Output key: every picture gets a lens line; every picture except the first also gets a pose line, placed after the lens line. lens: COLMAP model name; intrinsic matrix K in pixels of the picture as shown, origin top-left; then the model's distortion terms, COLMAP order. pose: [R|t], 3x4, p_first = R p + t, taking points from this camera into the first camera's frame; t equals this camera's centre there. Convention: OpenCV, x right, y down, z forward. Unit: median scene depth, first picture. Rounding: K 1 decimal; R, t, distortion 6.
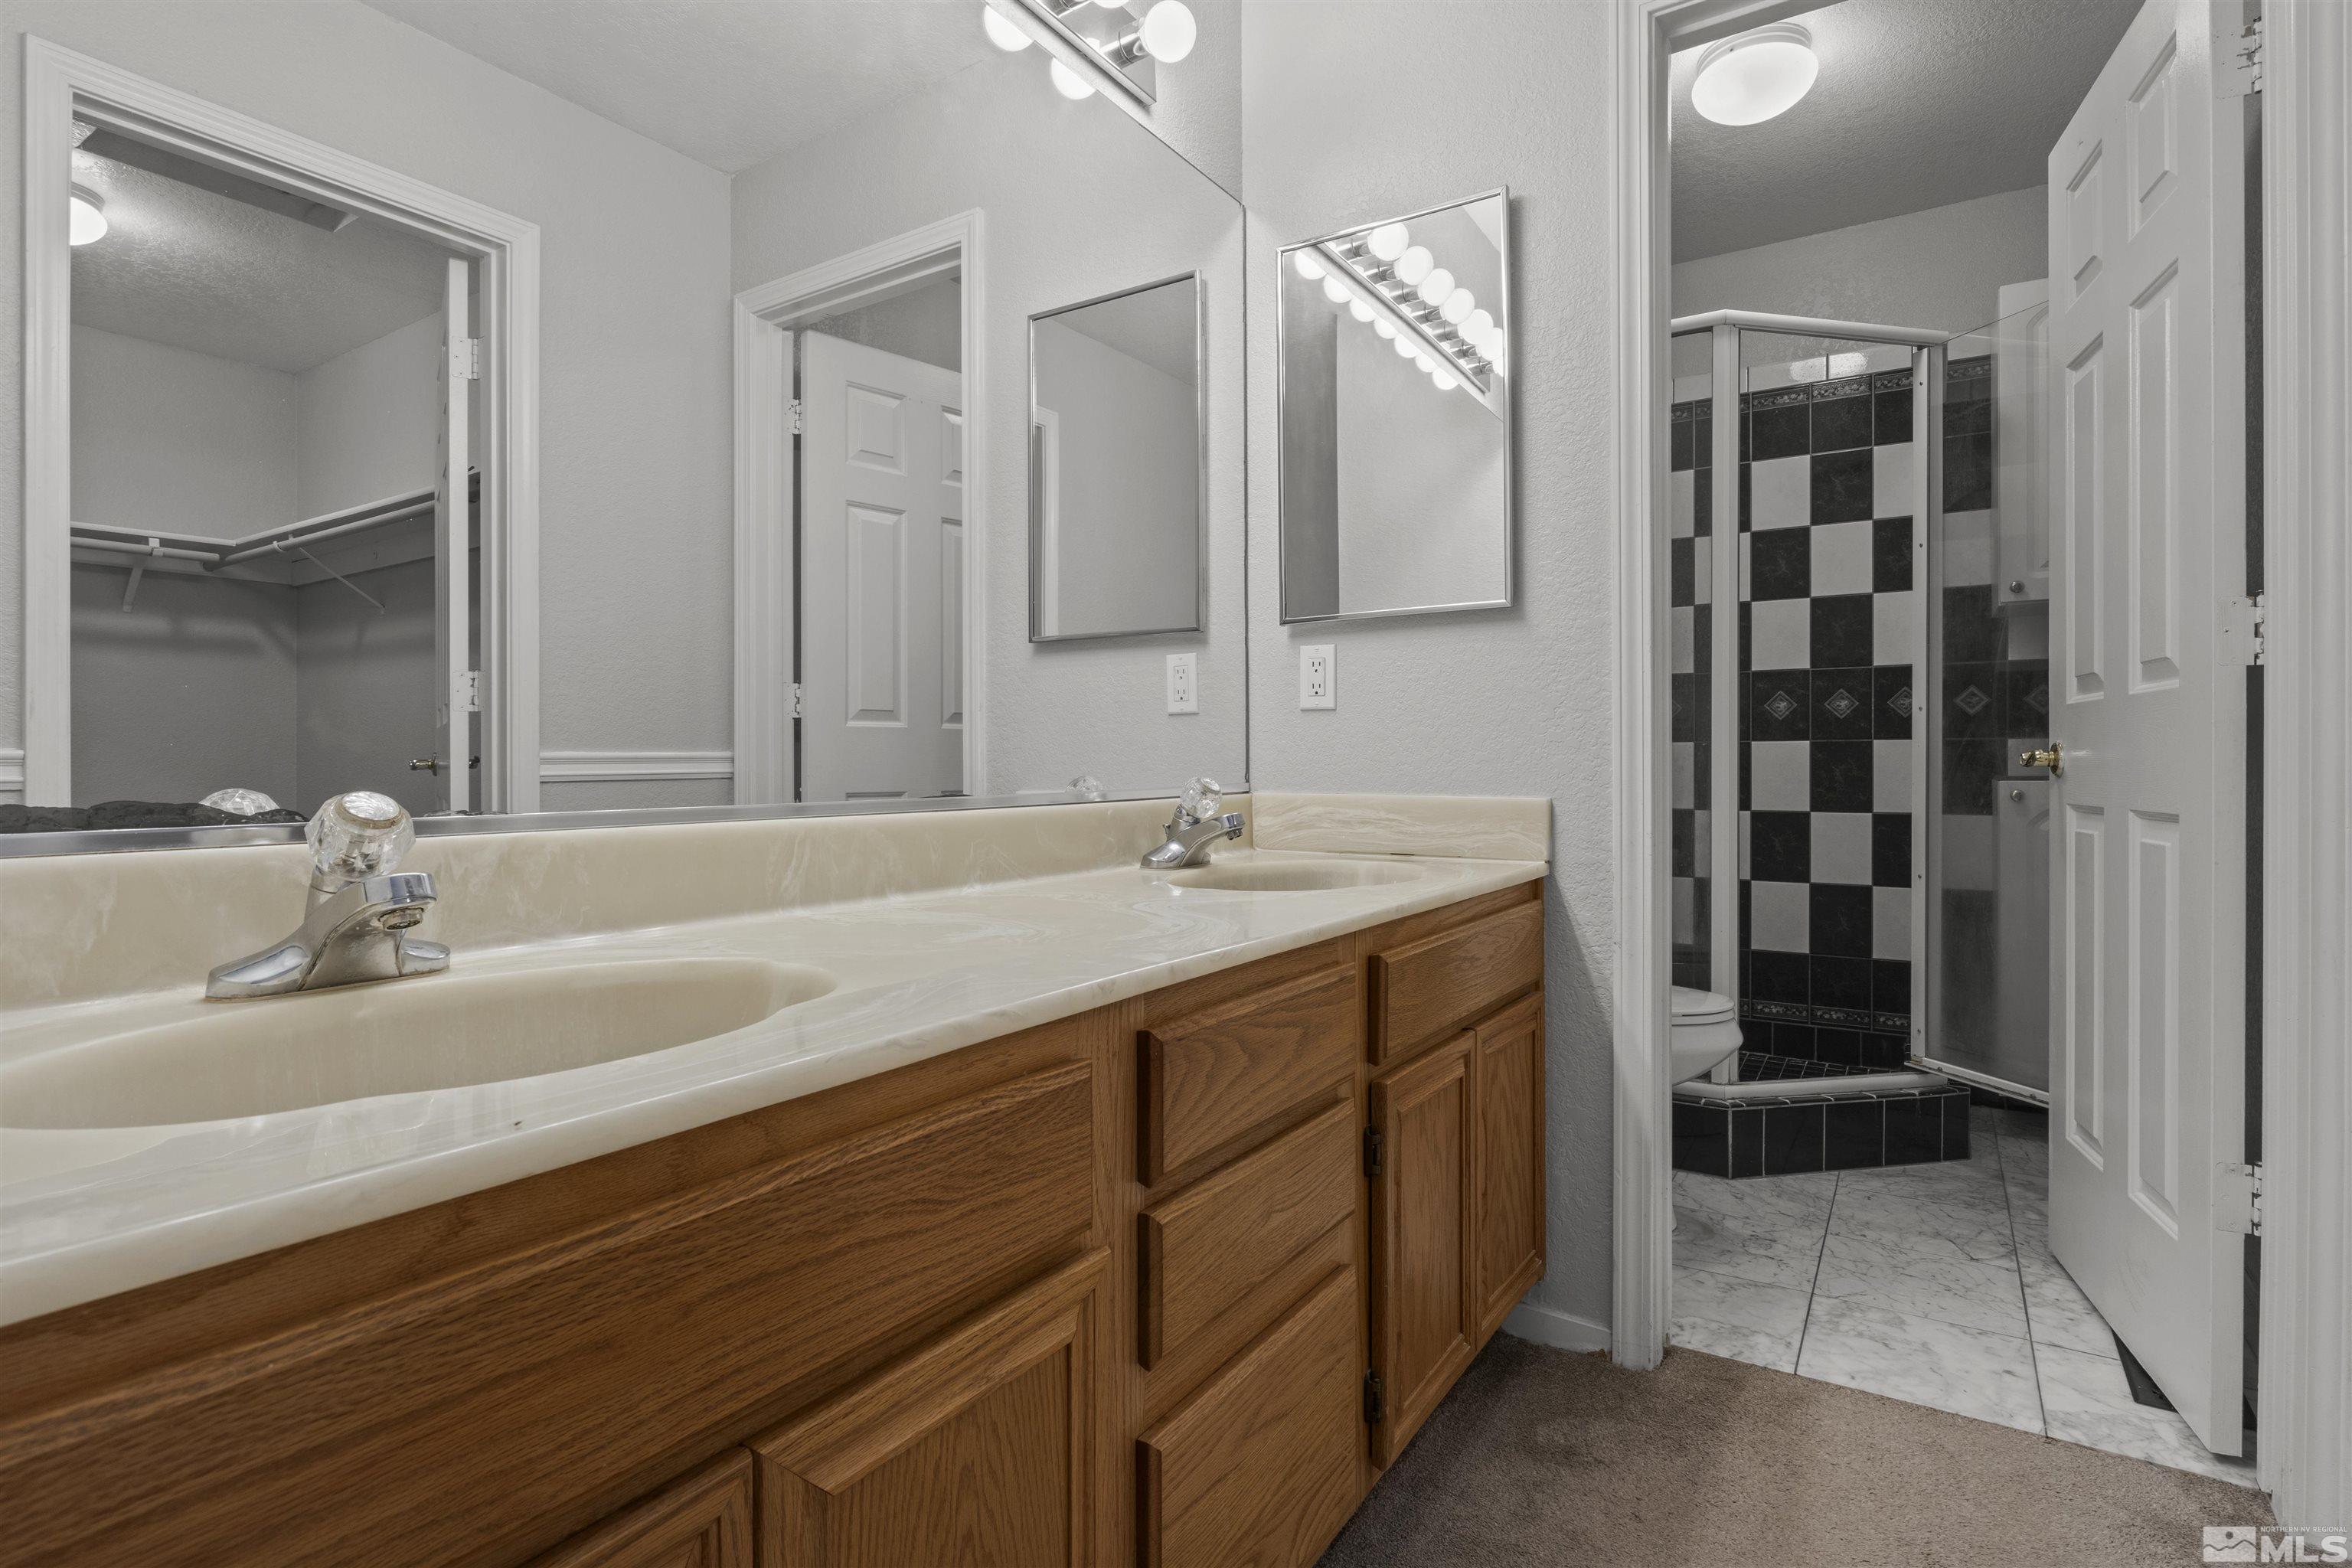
lens RADIAL K [[1181.0, 0, 1167.7], [0, 1181.0, 779.0], [0, 0, 1]] dist [-0.018794, -0.000420]
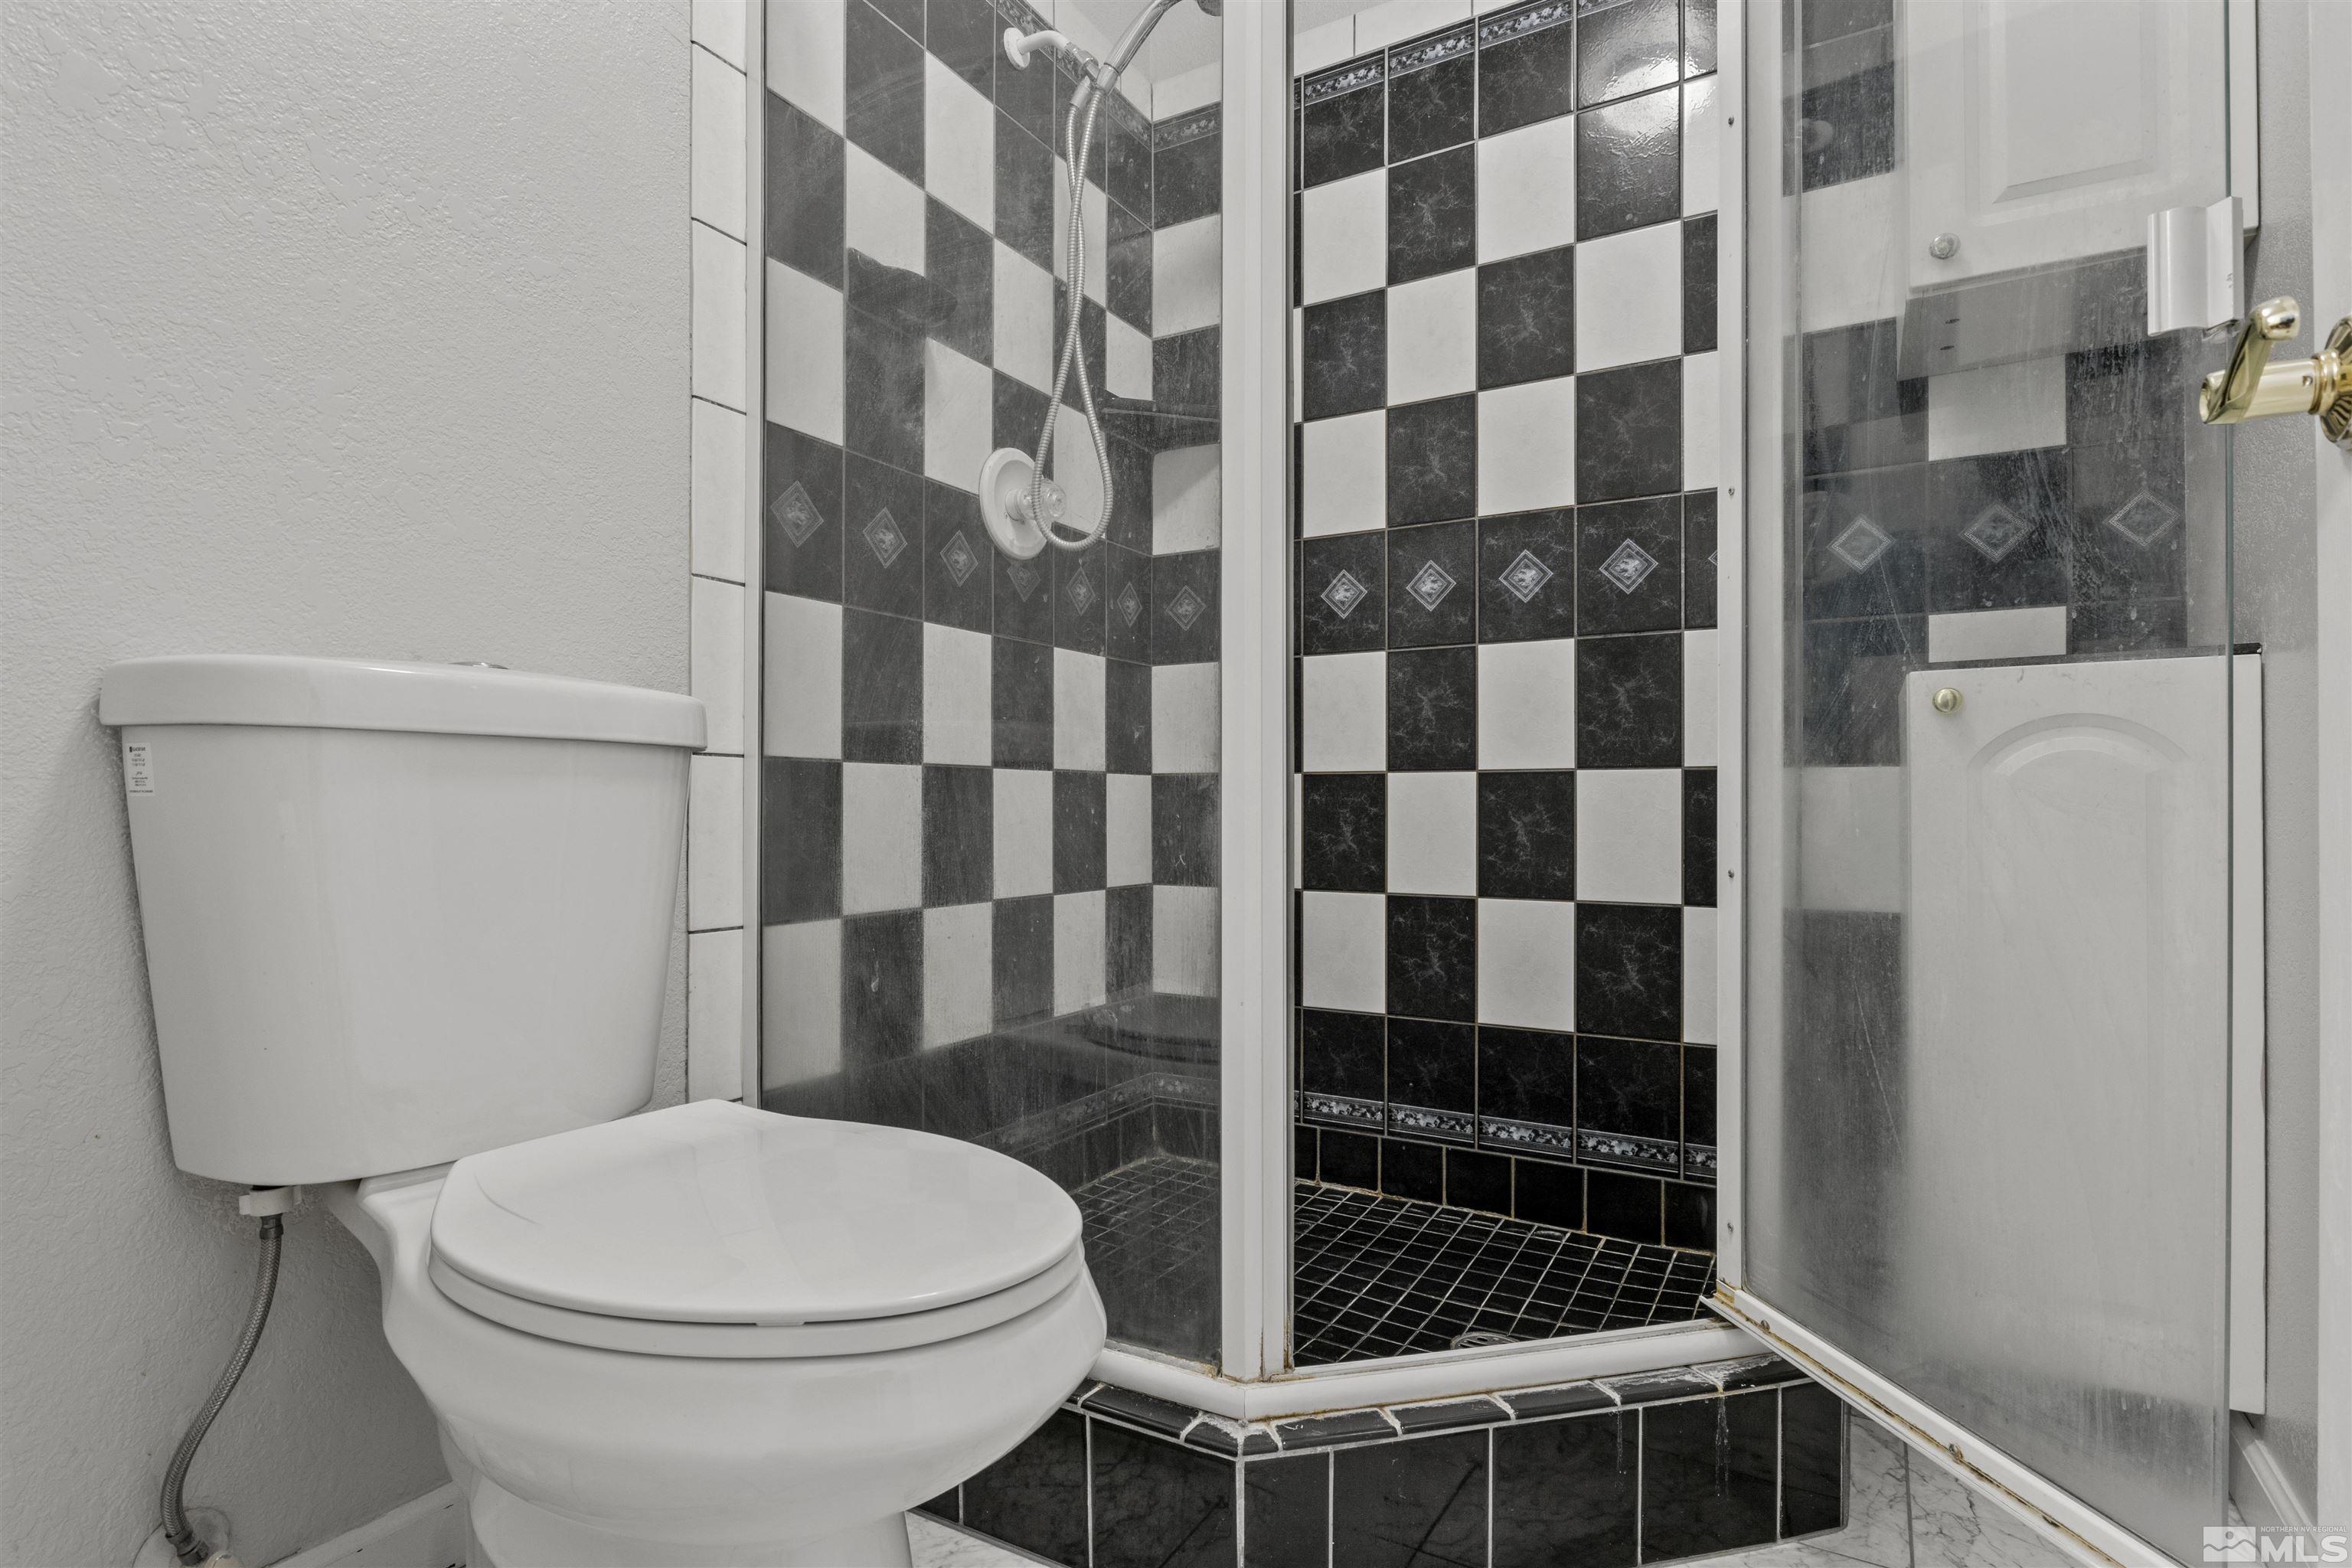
lens RADIAL K [[1181.0, 0, 1179.1], [0, 1181.0, 794.8], [0, 0, 1]] dist [-0.018794, -0.000420]
pose [[0.998781, 0.008755, 0.048575, 0.353132], [-0.007924, 0.999819, -0.017282, 0.052569], [-0.048718, 0.016876, 0.998670, 0.487053]]
